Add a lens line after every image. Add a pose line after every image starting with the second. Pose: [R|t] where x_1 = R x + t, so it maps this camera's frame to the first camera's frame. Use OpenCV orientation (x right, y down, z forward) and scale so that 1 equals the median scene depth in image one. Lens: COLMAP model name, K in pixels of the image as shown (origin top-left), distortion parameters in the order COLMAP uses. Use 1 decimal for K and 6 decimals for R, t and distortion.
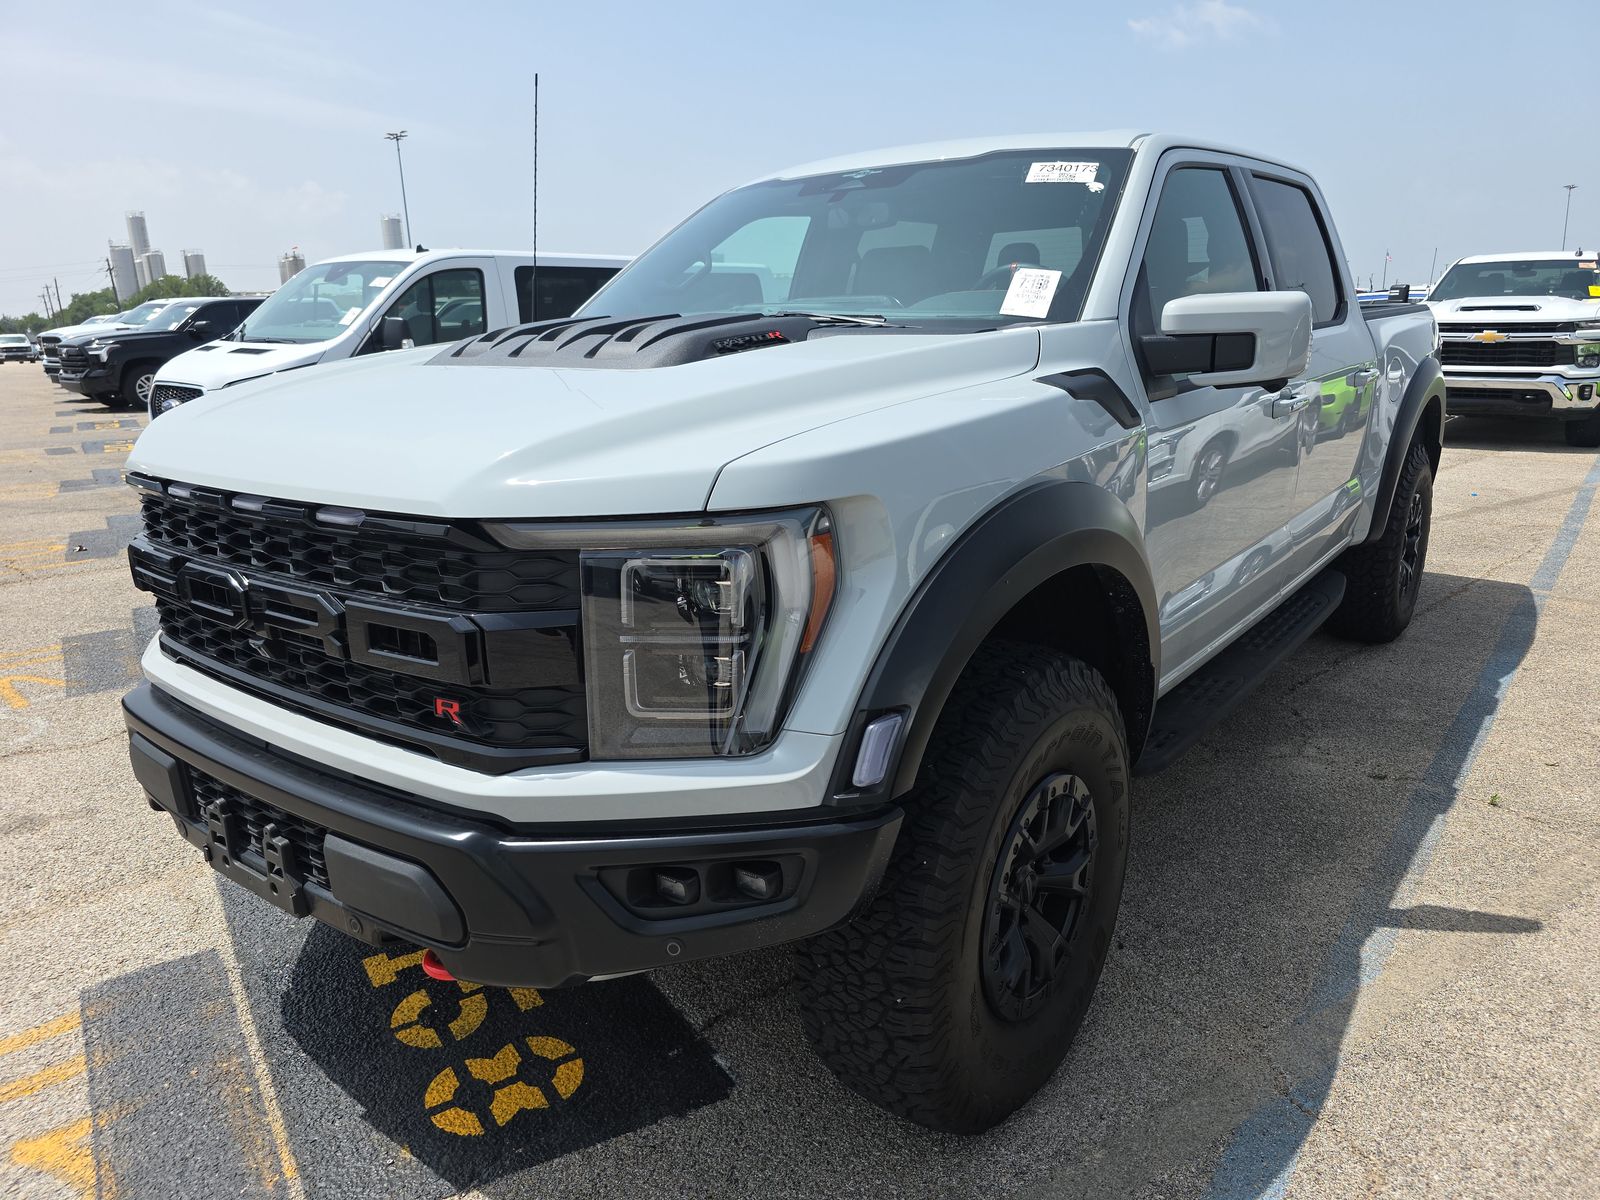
lens RADIAL K [[1075.3, 0, 800.0], [0, 1075.3, 600.0], [0, 0, 1]] dist [0.034518, 0.000511]
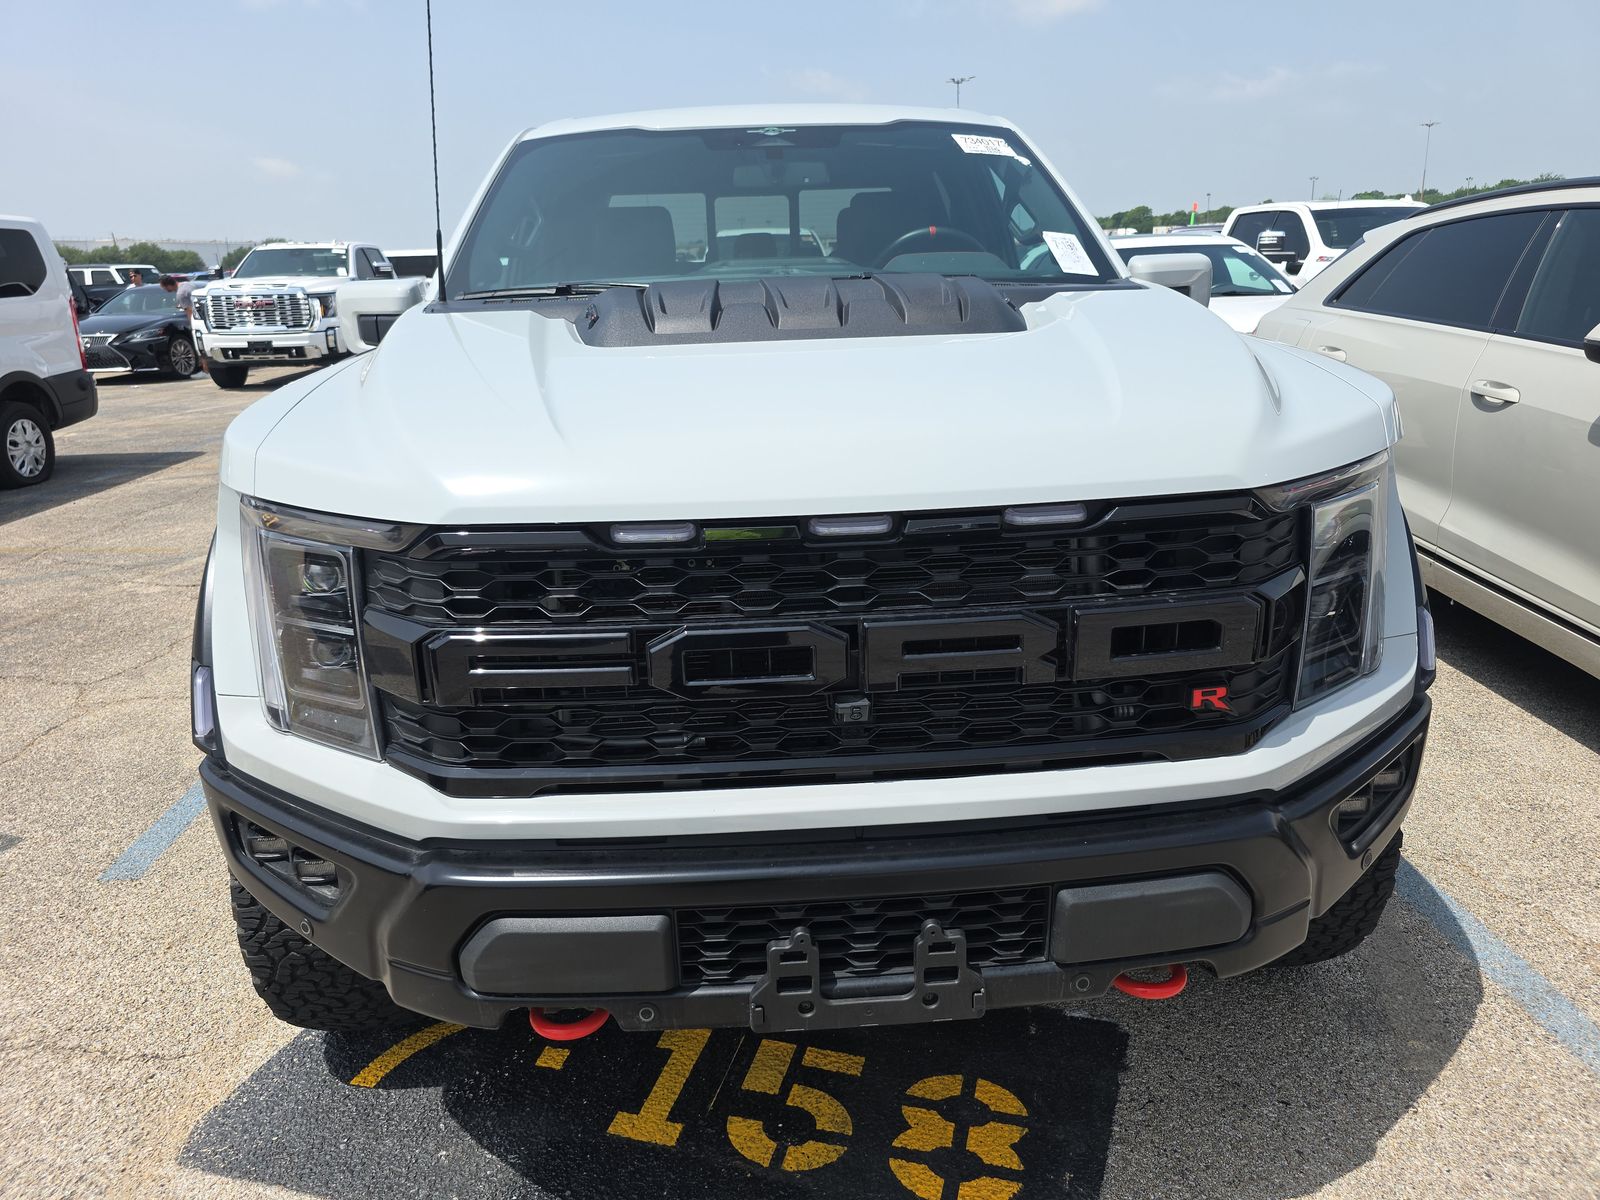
lens RADIAL K [[1083.7, 0, 795.4], [0, 1083.7, 562.2], [0, 0, 1]] dist [0.019561, -0.001322]
pose [[0.752798, -0.177976, 0.633735, -0.850901], [0.178864, 0.981837, 0.063267, -0.099620], [-0.633485, 0.065725, 0.770959, 0.360510]]
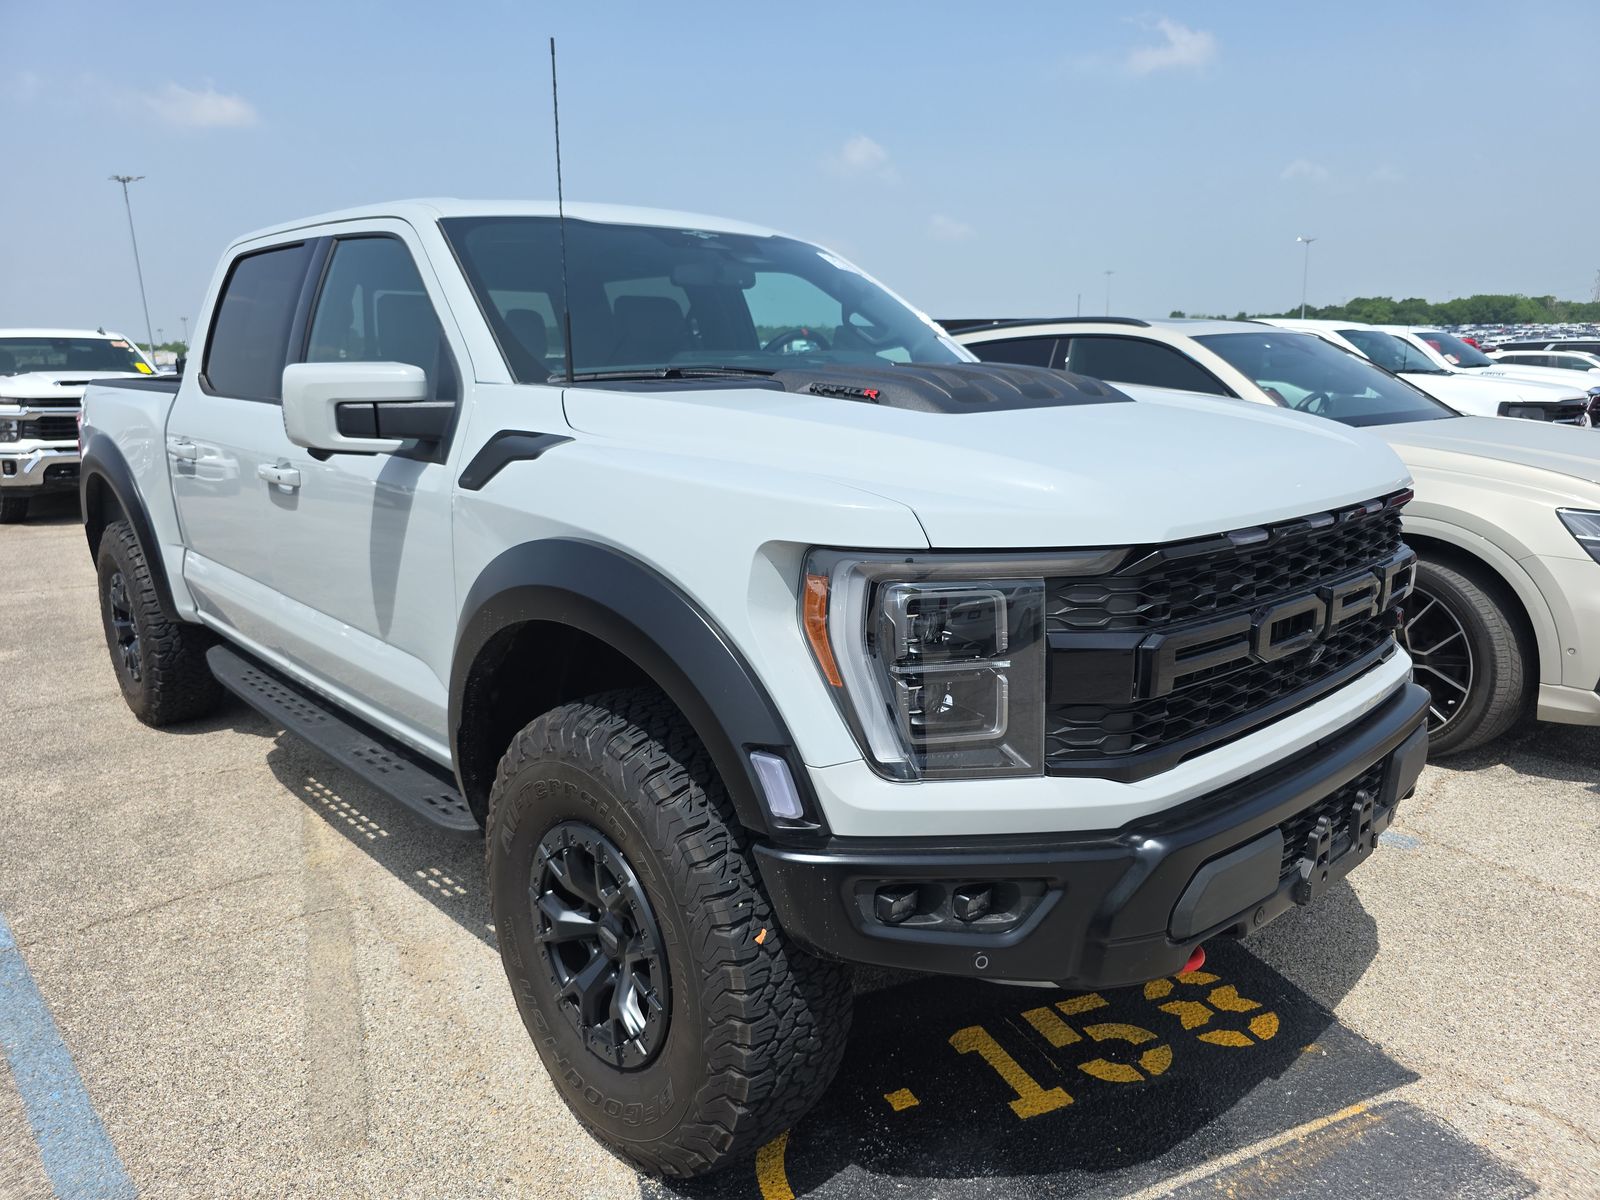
lens RADIAL K [[1089.0, 0, 800.0], [0, 1089.0, 600.0], [0, 0, 1]] dist [0.033547, -0.003361]
pose [[0.163617, -0.188279, 0.968391, -1.394286], [0.259583, 0.955244, 0.141864, -0.252596], [-0.951759, 0.228167, 0.205168, 1.068842]]
